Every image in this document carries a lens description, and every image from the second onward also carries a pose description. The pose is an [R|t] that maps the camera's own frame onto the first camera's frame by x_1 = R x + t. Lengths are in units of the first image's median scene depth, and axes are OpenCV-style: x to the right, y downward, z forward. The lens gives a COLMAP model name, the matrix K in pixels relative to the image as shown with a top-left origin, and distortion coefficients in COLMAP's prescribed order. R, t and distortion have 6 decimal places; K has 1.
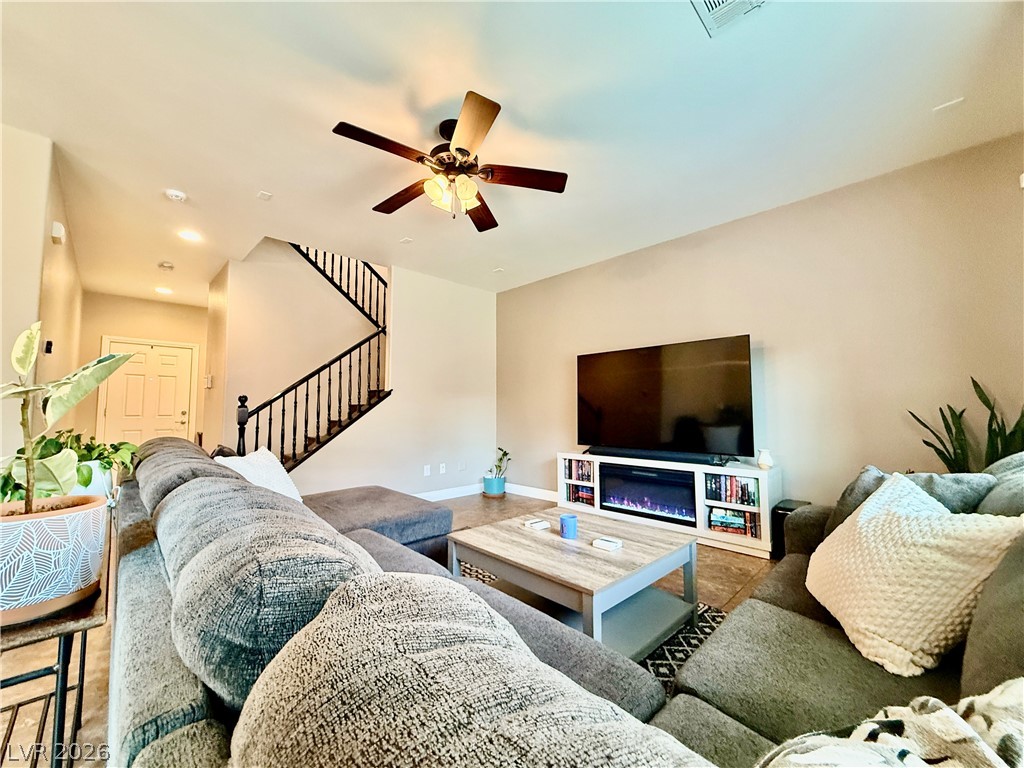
lens RADIAL K [[409.0, 0, 509.4], [0, 409.0, 385.0], [0, 0, 1]] dist [-0.000208, -0.000053]
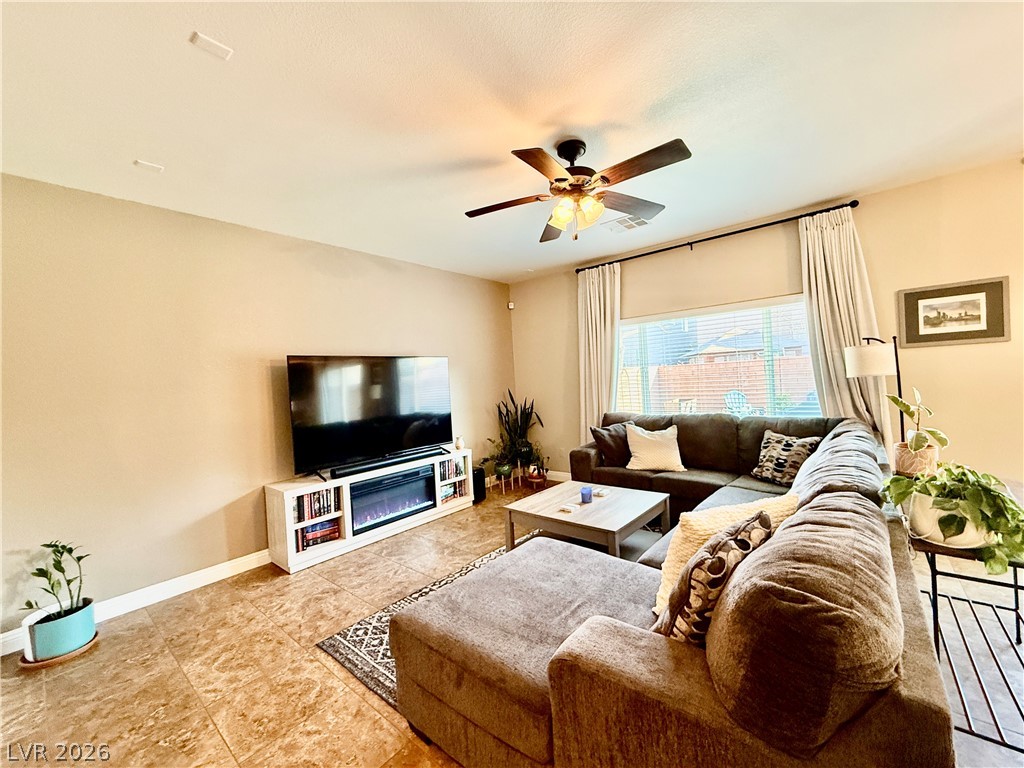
lens RADIAL K [[413.7, 0, 506.0], [0, 413.7, 386.5], [0, 0, 1]] dist [-0.000449, 0.000072]
pose [[-0.098306, -0.007021, 0.995131, -0.666819], [-0.007931, 0.999949, 0.006271, -0.025739], [-0.995125, -0.007276, -0.098357, 0.737650]]
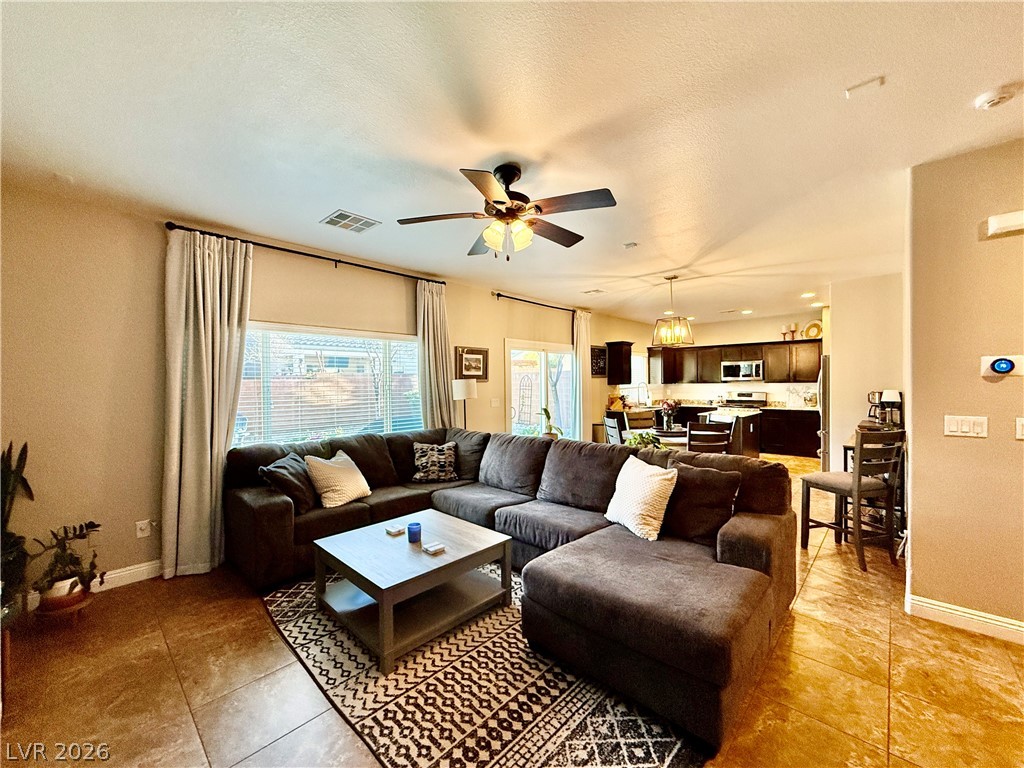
lens RADIAL K [[411.5, 0, 512.0], [0, 411.5, 384.0], [0, 0, 1]] dist [0.014042, -0.000047]
pose [[-0.998697, 0.012713, -0.049414, -0.054846], [0.015733, 0.998000, -0.061218, -0.013797], [0.048537, -0.061916, -0.996900, 1.181116]]
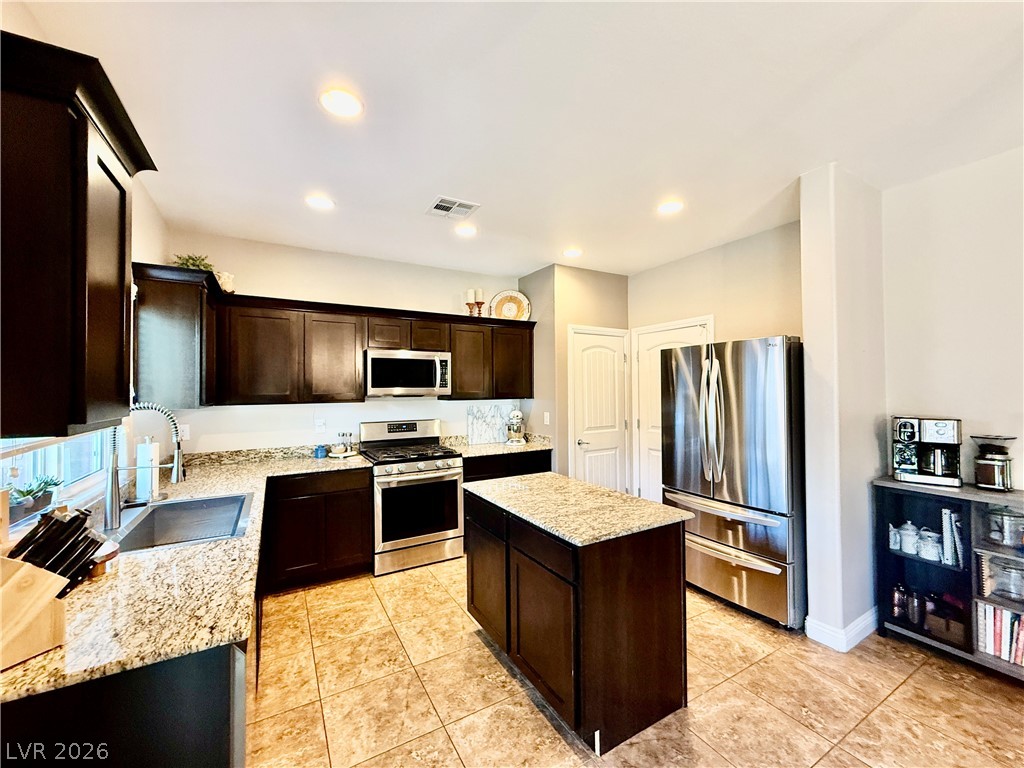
lens RADIAL K [[409.0, 0, 509.4], [0, 409.0, 385.0], [0, 0, 1]] dist [-0.000208, -0.000053]
pose [[-0.242495, -0.009649, -0.970105, -0.494660], [0.074159, 0.996840, -0.028453, -0.120027], [0.967314, -0.078842, -0.241013, -0.395875]]
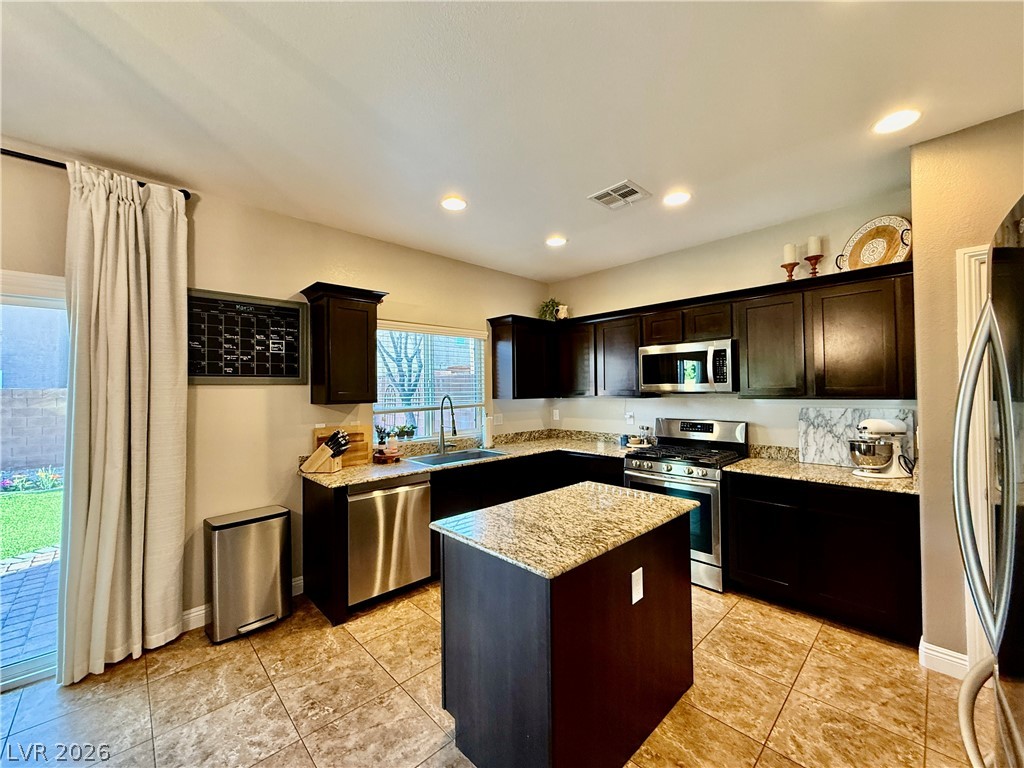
lens RADIAL K [[405.5, 0, 502.9], [0, 405.5, 384.5], [0, 0, 1]] dist [-0.002143, -0.000045]
pose [[-0.999776, 0.012195, 0.017273, -0.957624], [0.010724, 0.996508, -0.082811, -0.090756], [-0.018223, -0.082608, -0.996416, -0.007536]]
